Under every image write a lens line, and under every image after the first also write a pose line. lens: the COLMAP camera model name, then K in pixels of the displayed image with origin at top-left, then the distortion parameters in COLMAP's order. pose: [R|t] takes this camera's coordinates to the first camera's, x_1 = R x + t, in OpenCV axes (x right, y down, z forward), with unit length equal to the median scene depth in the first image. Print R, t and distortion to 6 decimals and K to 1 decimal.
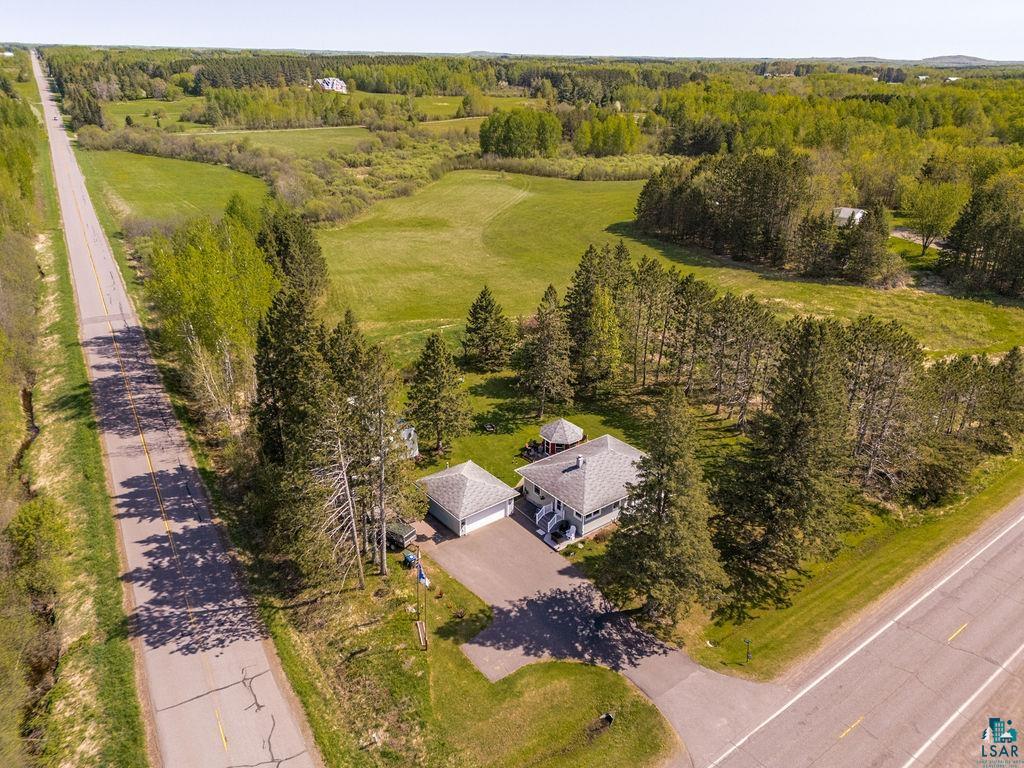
lens RADIAL K [[746.3, 0, 513.8], [0, 746.3, 386.2], [0, 0, 1]] dist [0.074548, -0.062686]
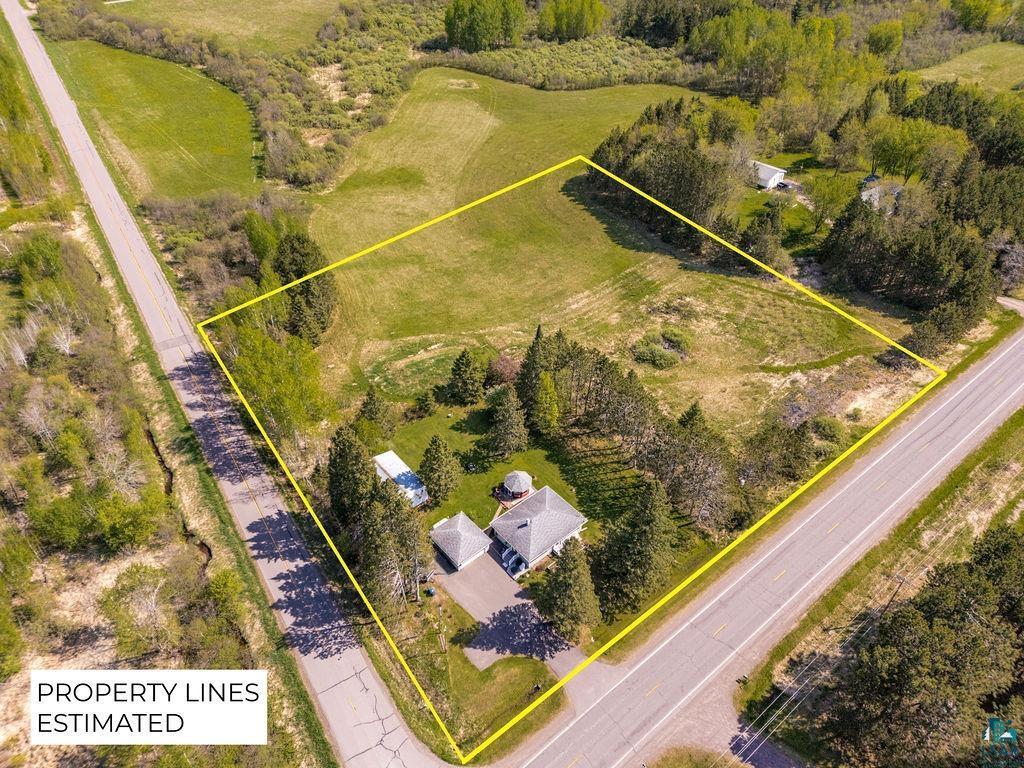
lens RADIAL K [[746.3, 0, 512.6], [0, 746.3, 386.2], [0, 0, 1]] dist [0.074548, -0.062686]
pose [[0.999214, -0.023282, 0.032088, 0.007515], [0.013180, 0.958437, 0.284999, -0.684914], [-0.037389, -0.284352, 0.957991, -0.535279]]
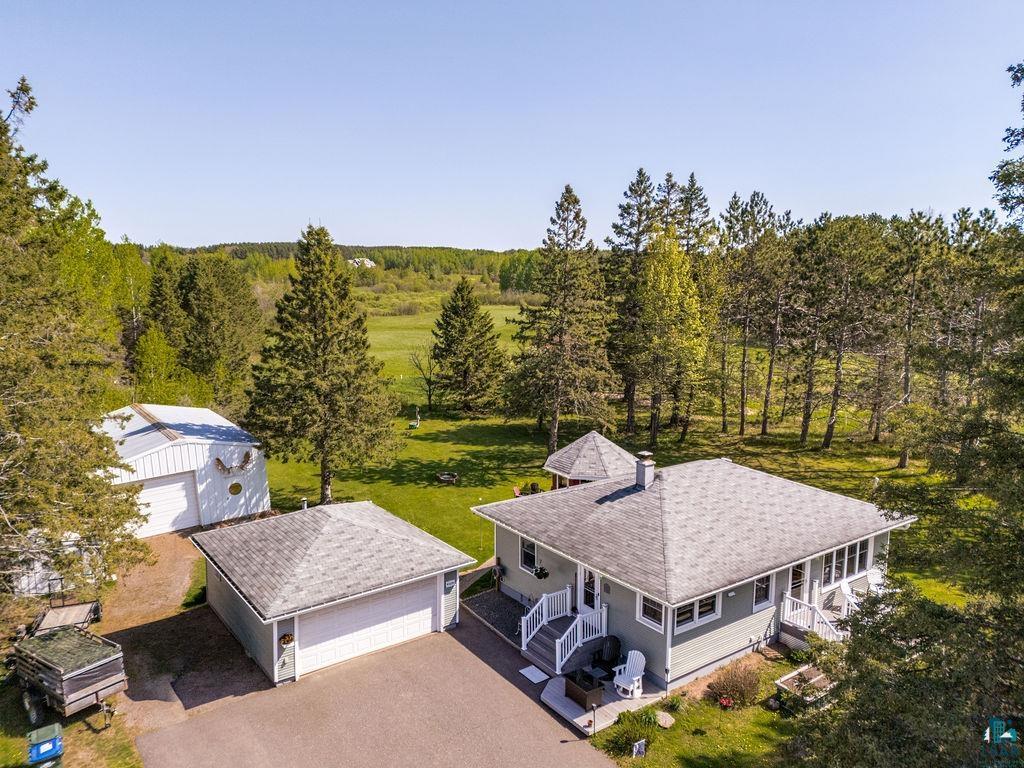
lens RADIAL K [[746.3, 0, 514.3], [0, 746.3, 383.9], [0, 0, 1]] dist [0.074548, -0.062686]
pose [[0.999253, -0.000677, -0.038644, 0.039701], [-0.009292, 0.966315, -0.257195, 0.155846], [0.037517, 0.257362, 0.965587, 0.647388]]
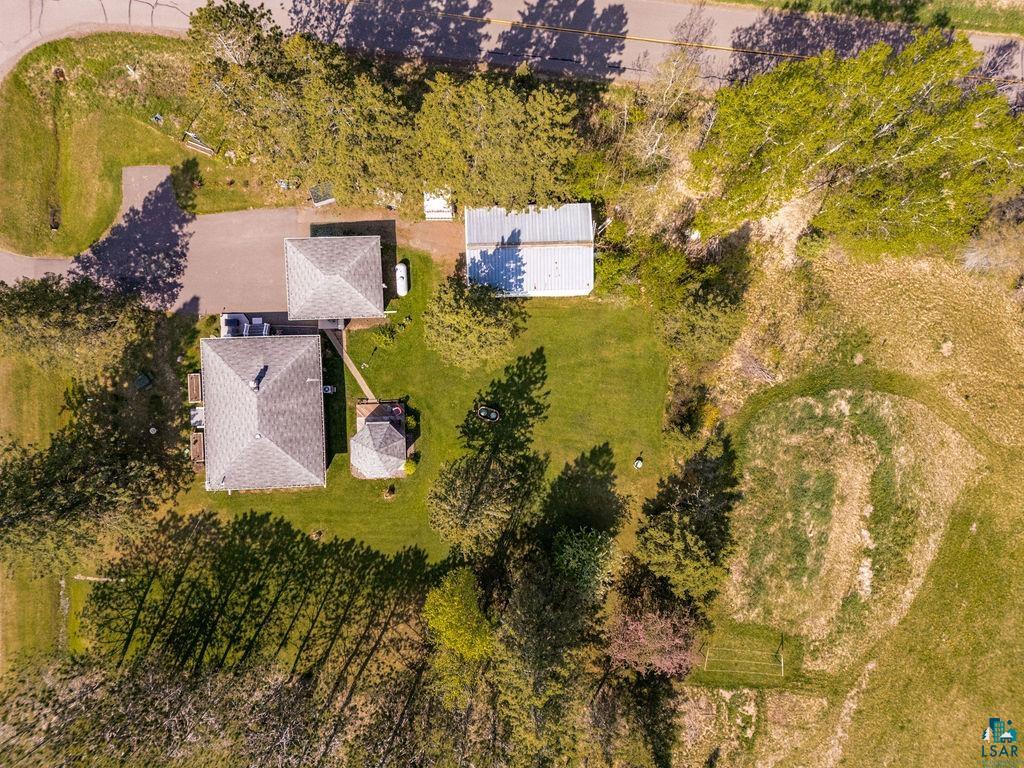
lens RADIAL K [[746.3, 0, 506.0], [0, 746.3, 380.0], [0, 0, 1]] dist [0.074548, -0.062686]
pose [[-0.587894, 0.808157, -0.035539, -0.055958], [-0.362597, -0.223990, 0.904628, -0.808299], [0.723121, 0.544712, 0.424718, 0.848631]]
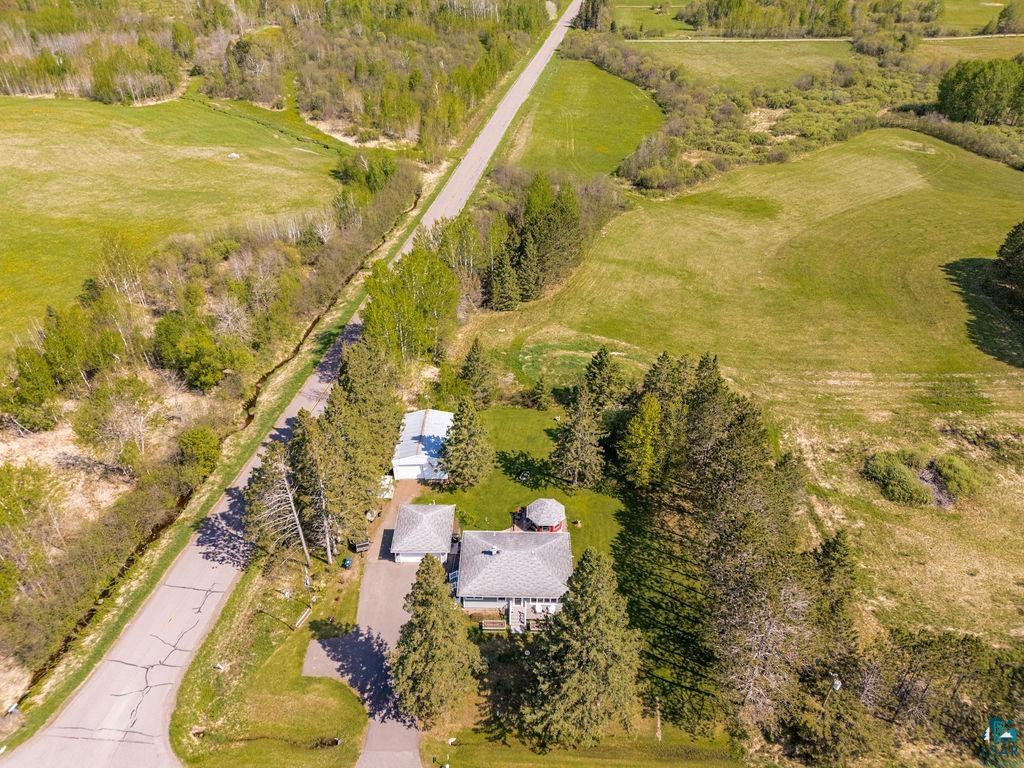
lens RADIAL K [[746.3, 0, 508.4], [0, 746.3, 380.1], [0, 0, 1]] dist [0.074548, -0.062686]
pose [[0.774049, 0.338730, -0.534893, 0.667341], [-0.250542, 0.939759, 0.232555, -0.449543], [0.581444, -0.045996, 0.812286, 0.047505]]
